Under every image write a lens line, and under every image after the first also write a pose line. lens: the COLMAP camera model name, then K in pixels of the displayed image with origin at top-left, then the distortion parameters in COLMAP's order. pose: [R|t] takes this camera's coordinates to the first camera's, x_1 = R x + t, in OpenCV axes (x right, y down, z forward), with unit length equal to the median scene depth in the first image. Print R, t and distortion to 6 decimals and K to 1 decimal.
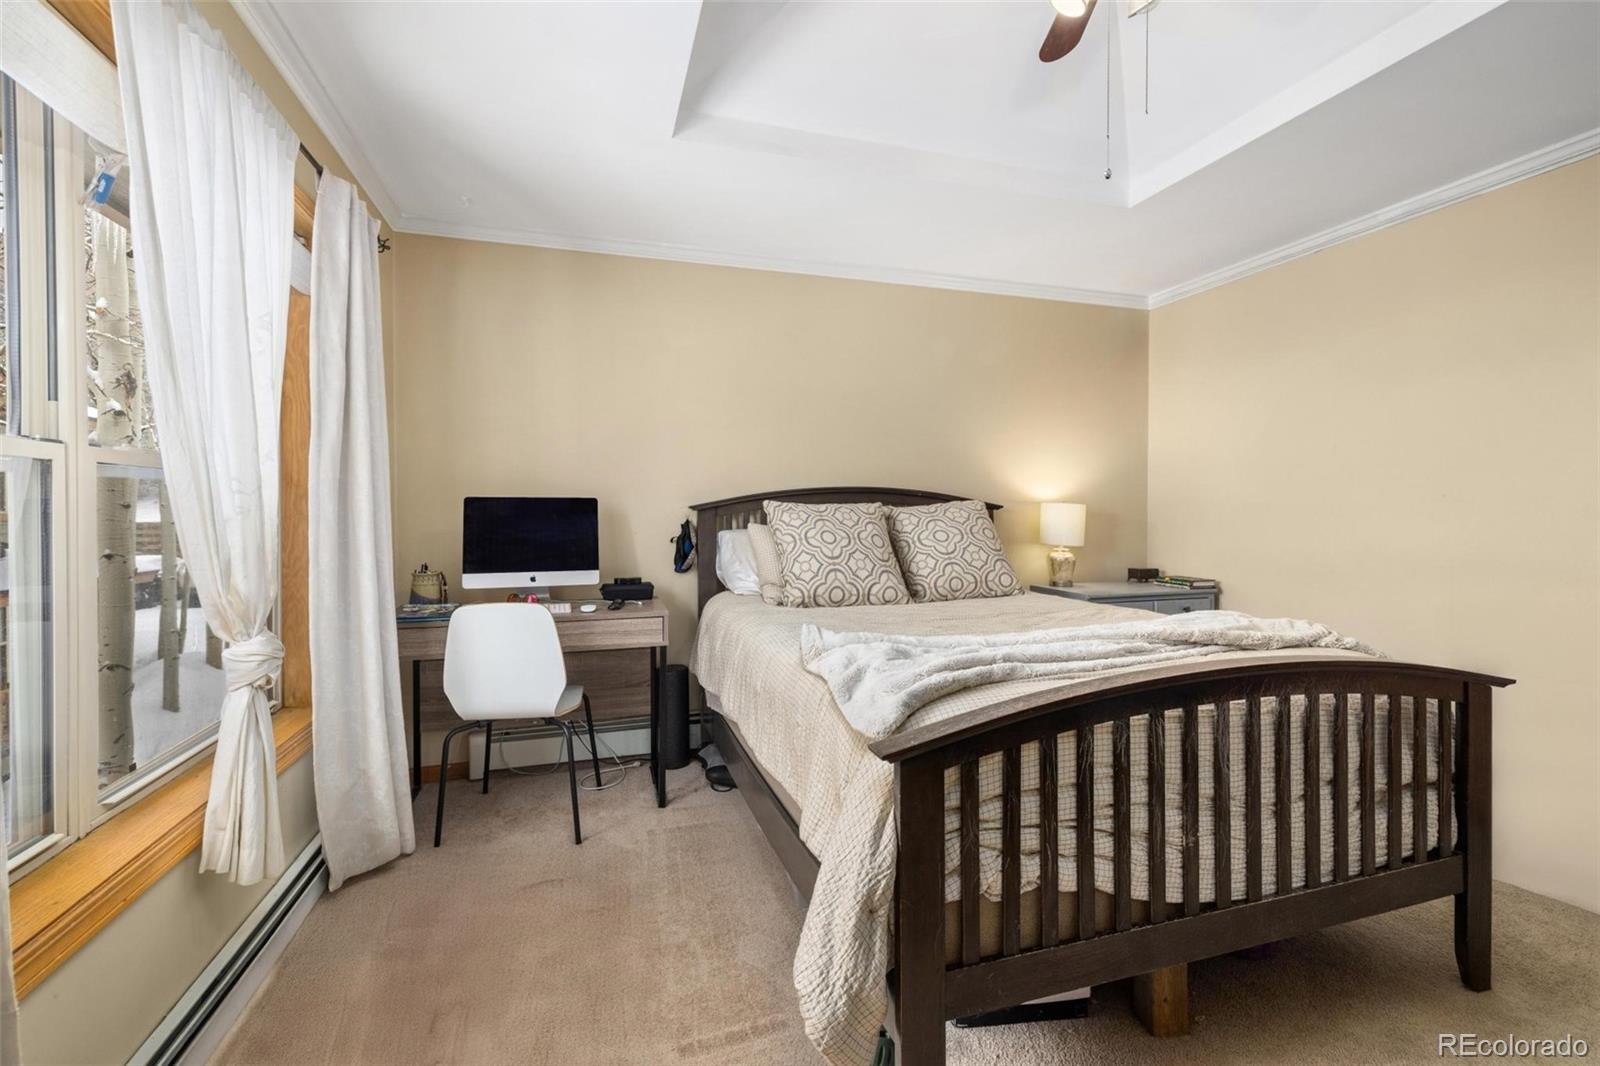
lens RADIAL K [[670.4, 0, 800.0], [0, 670.4, 533.0], [0, 0, 1]] dist [0.003237, 0.000386]
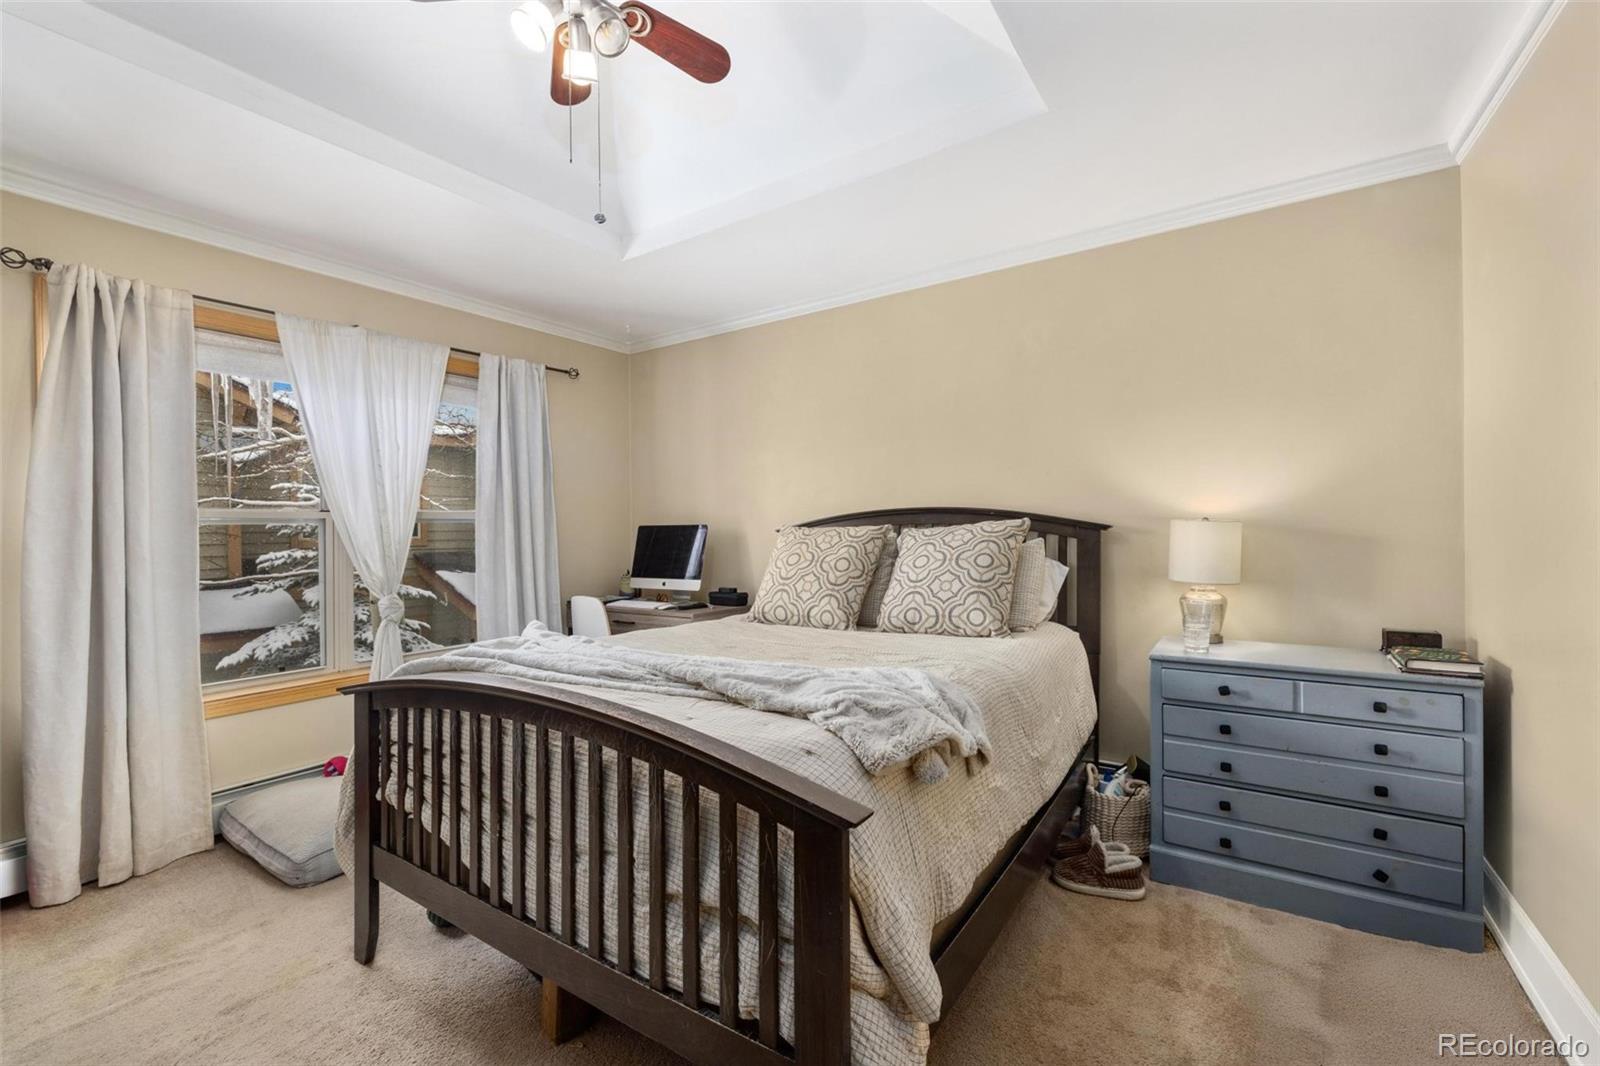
lens RADIAL K [[670.4, 0, 800.0], [0, 670.4, 533.0], [0, 0, 1]] dist [0.003237, 0.000386]
pose [[0.653393, -0.003116, -0.757013, 0.810624], [-0.020095, 0.999568, -0.021460, -0.011247], [0.756752, 0.029234, 0.653048, 0.309570]]
